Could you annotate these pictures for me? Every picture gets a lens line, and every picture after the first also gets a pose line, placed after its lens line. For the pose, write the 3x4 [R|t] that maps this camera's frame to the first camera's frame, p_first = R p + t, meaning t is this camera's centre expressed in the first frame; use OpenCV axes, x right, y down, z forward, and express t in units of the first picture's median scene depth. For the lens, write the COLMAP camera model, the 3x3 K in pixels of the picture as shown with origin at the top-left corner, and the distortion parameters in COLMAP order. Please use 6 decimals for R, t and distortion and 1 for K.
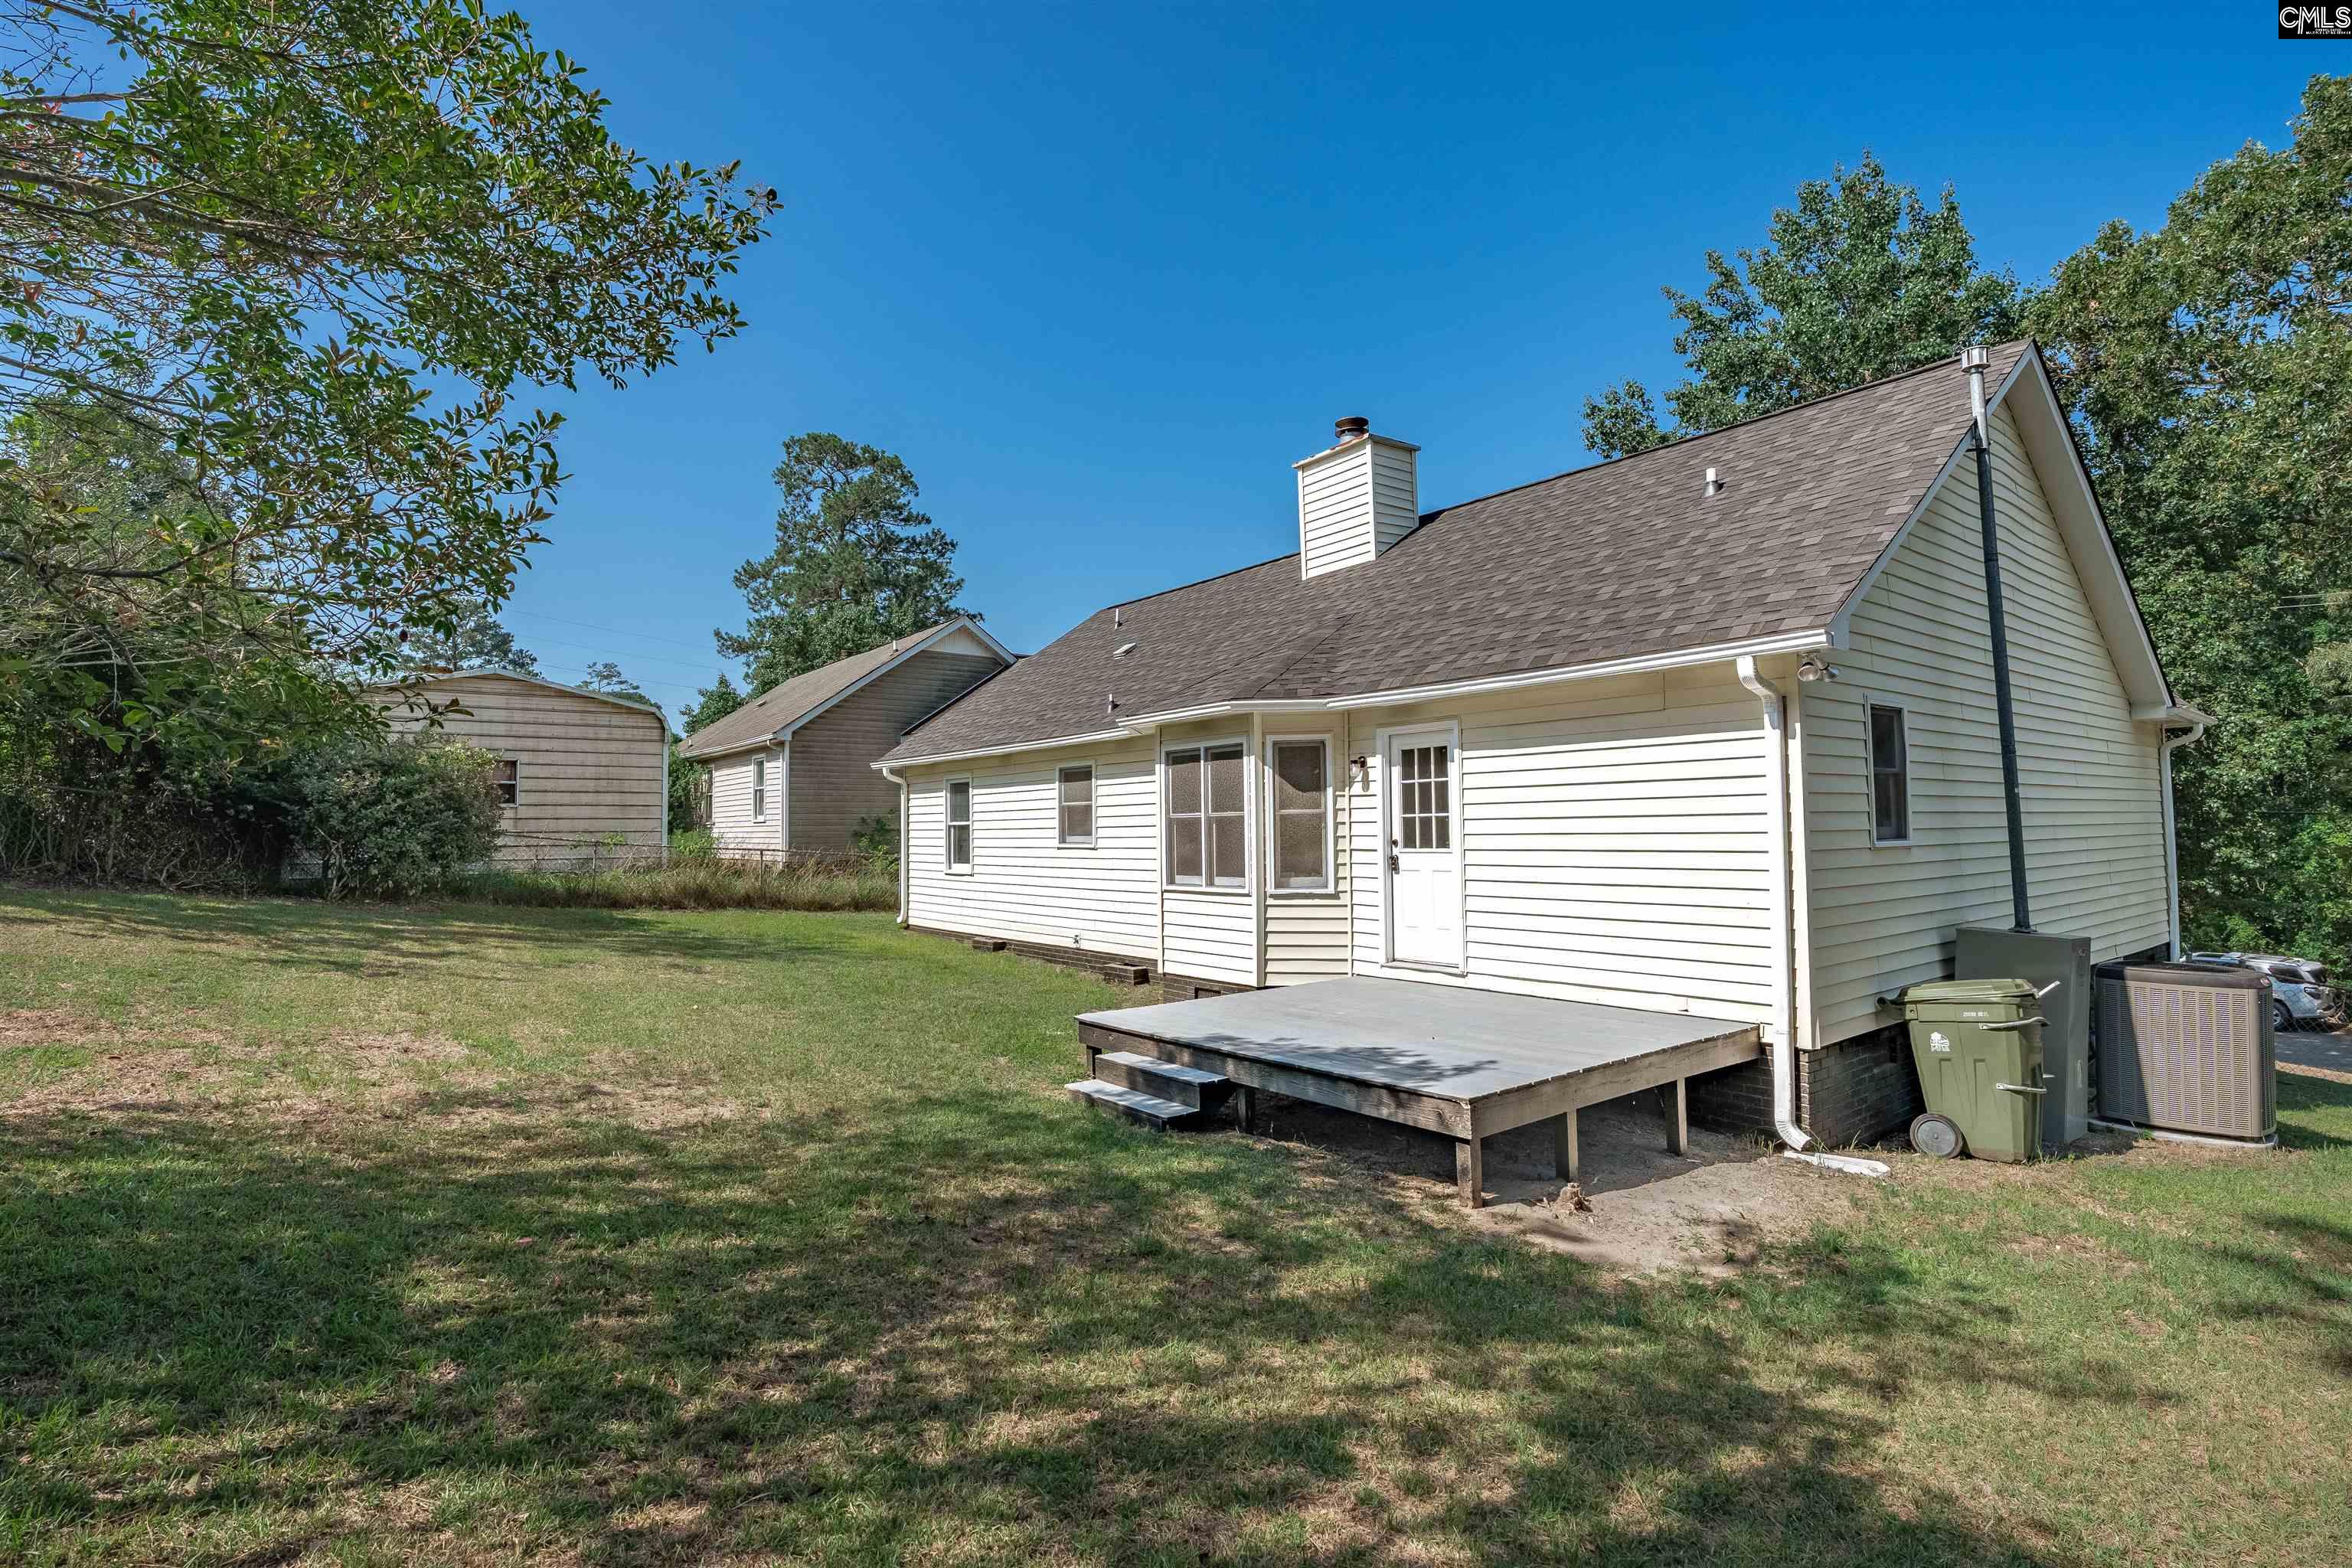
lens RADIAL K [[1114.7, 0, 1196.2], [0, 1114.7, 781.5], [0, 0, 1]] dist [-0.005541, -0.000876]
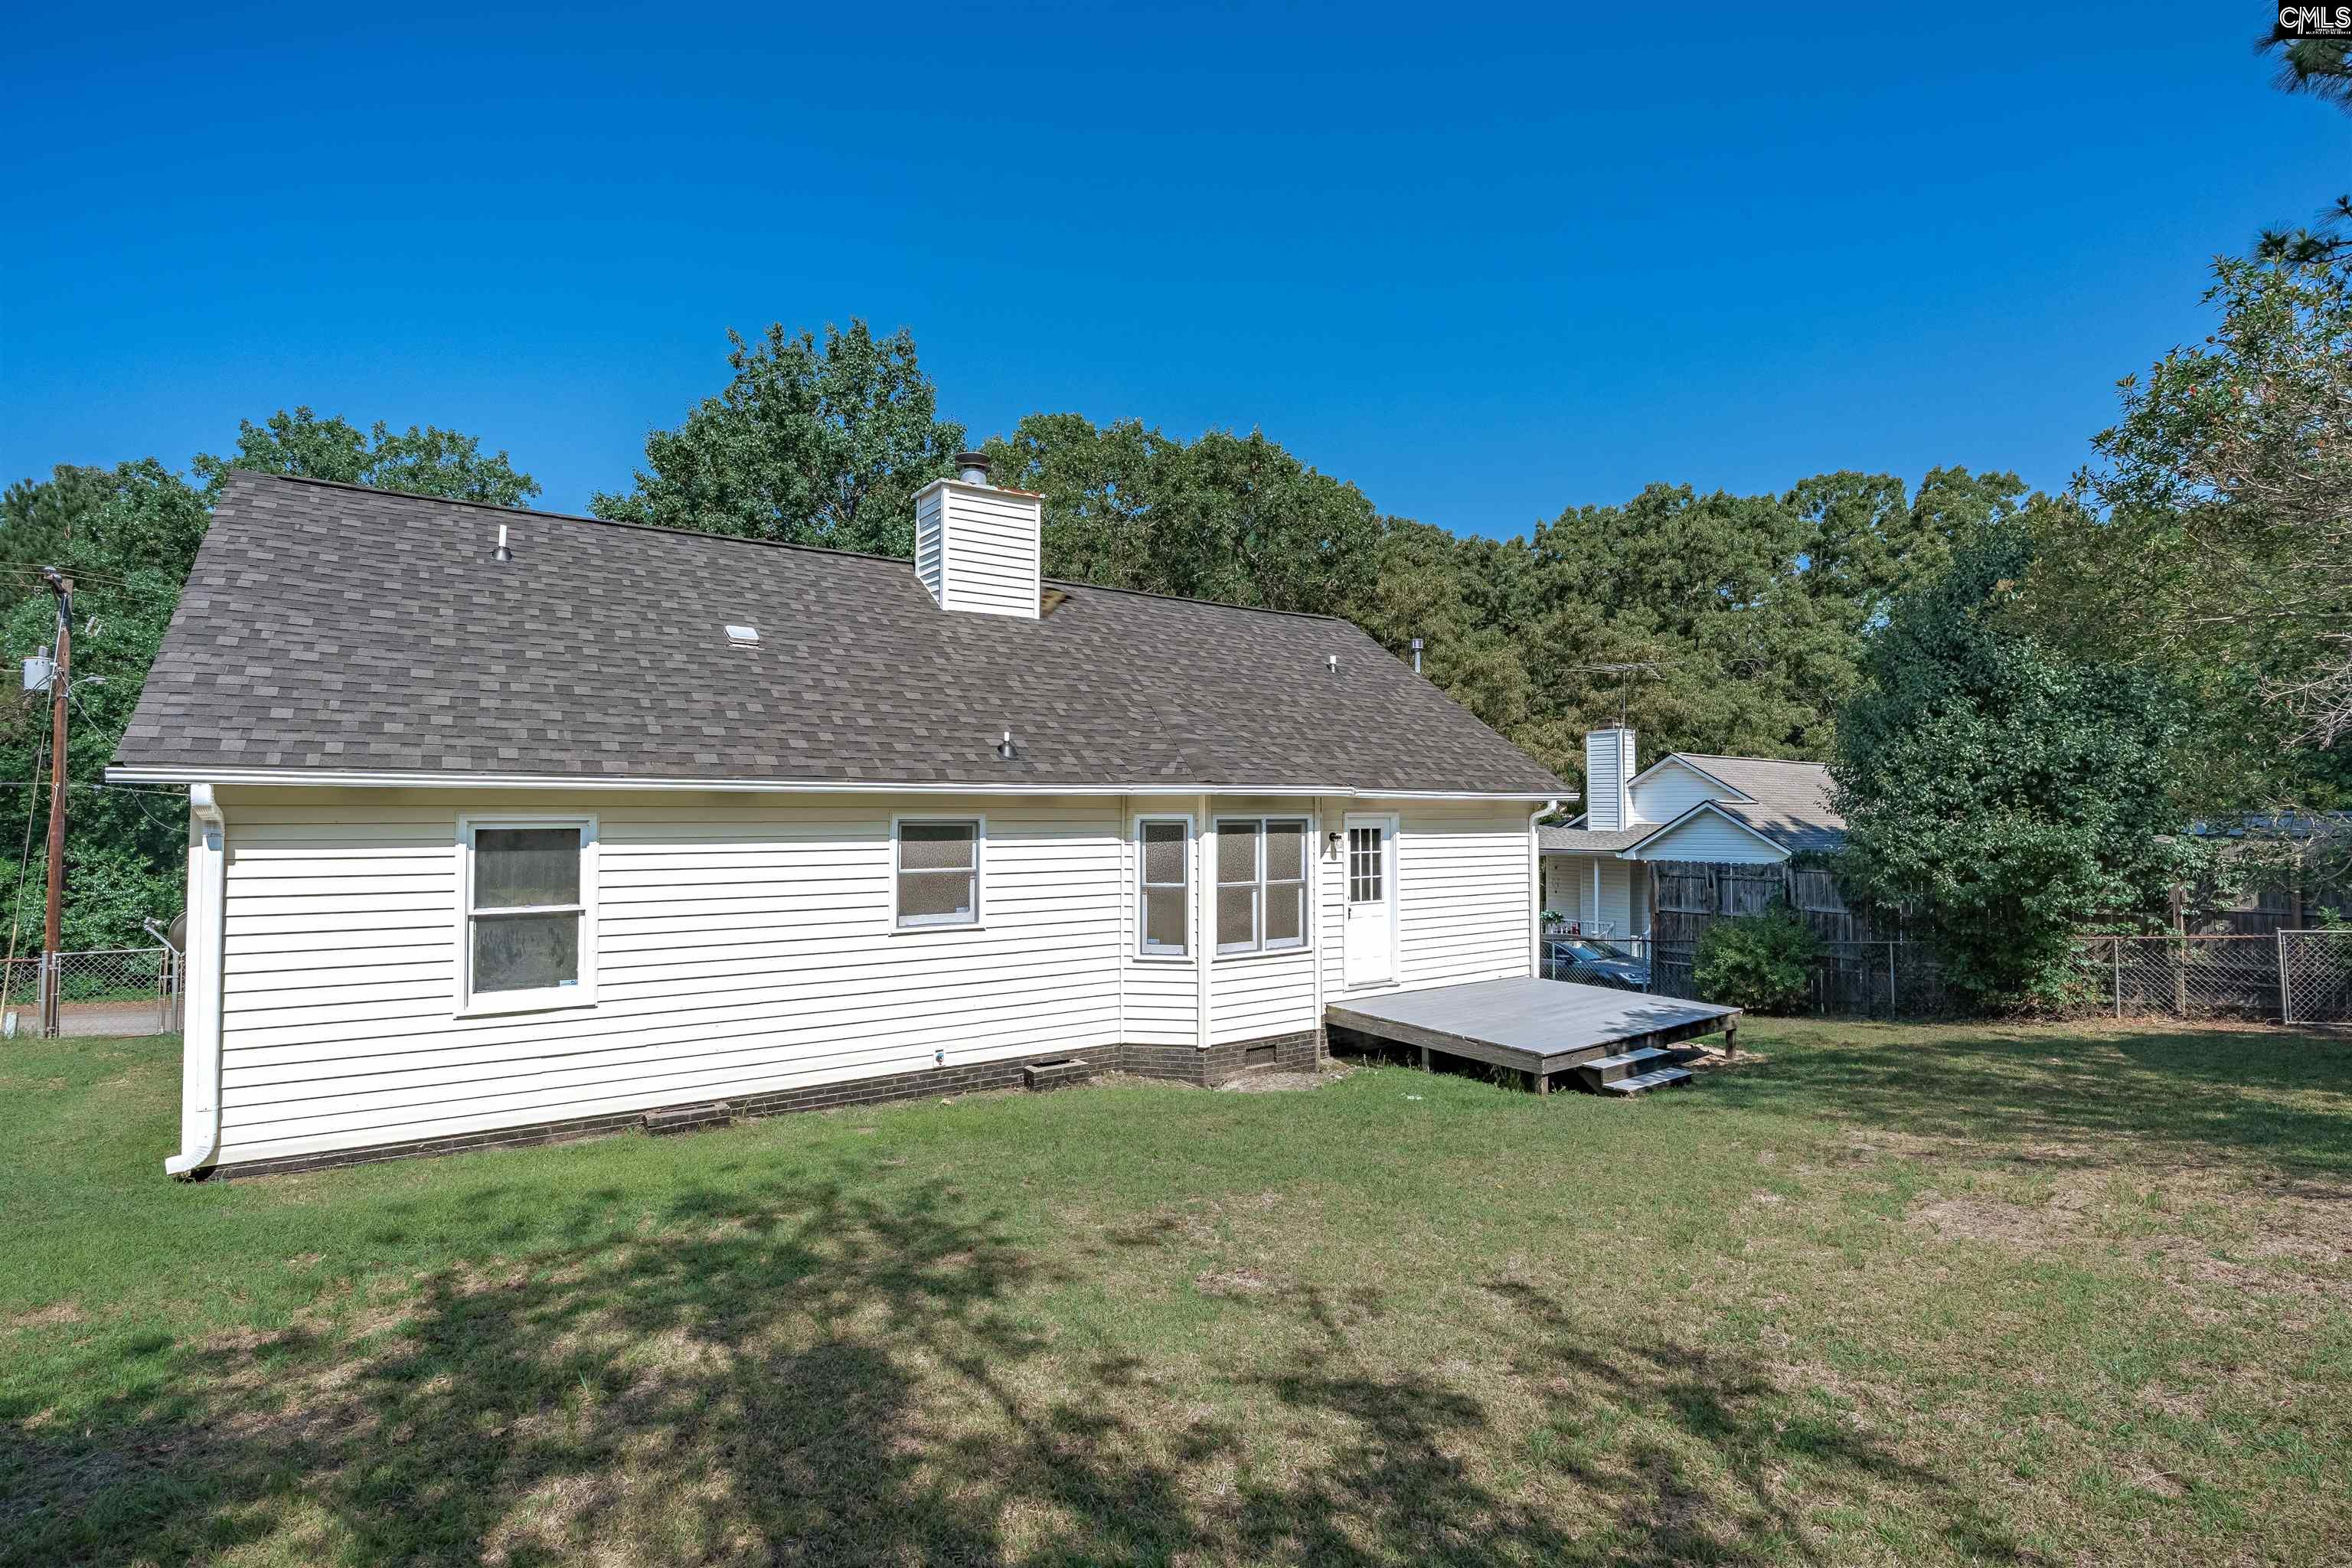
lens RADIAL K [[1114.7, 0, 1182.2], [0, 1114.7, 782.5], [0, 0, 1]] dist [-0.005541, -0.000876]
pose [[0.050987, 0.038291, 0.997965, -1.061777], [-0.045101, 0.998334, -0.036000, -0.024293], [-0.997680, -0.043174, 0.052629, 1.022373]]
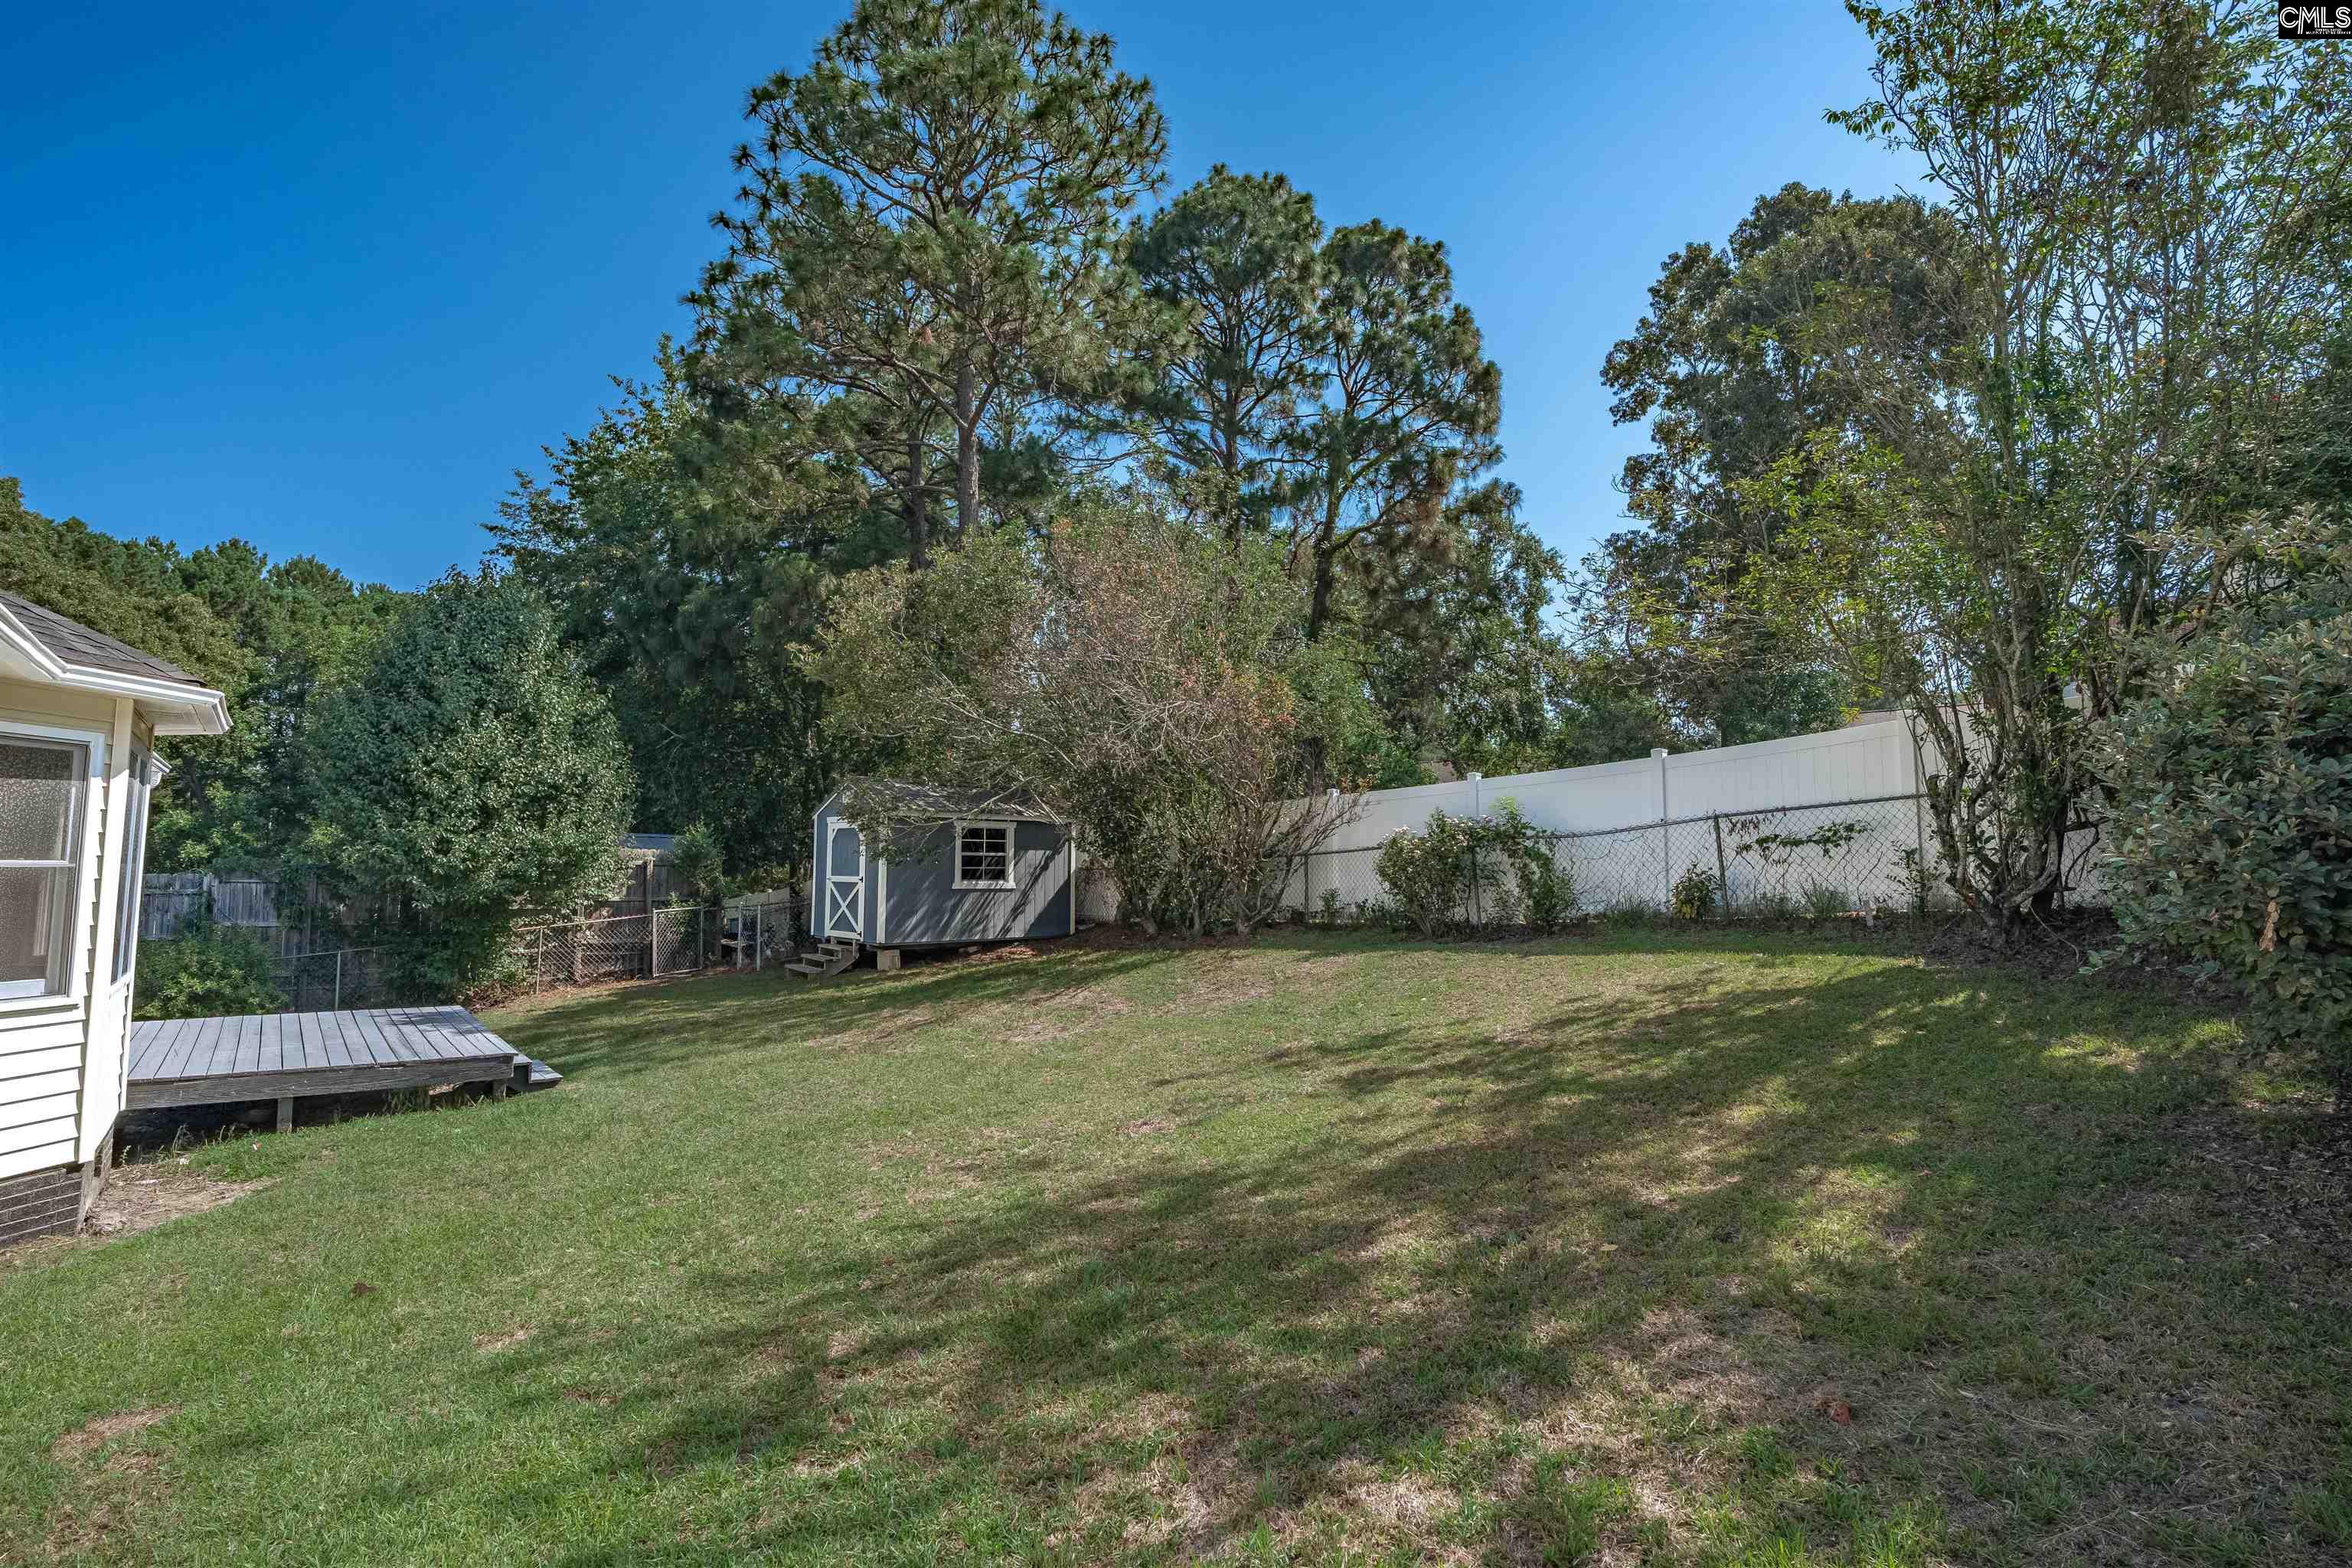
lens RADIAL K [[1114.7, 0, 1178.7], [0, 1114.7, 786.7], [0, 0, 1]] dist [-0.005541, -0.000876]
pose [[-0.999559, 0.000400, -0.029689, -0.535543], [0.004126, 0.992080, -0.125539, 0.071393], [0.029403, -0.125606, -0.991644, 1.663796]]
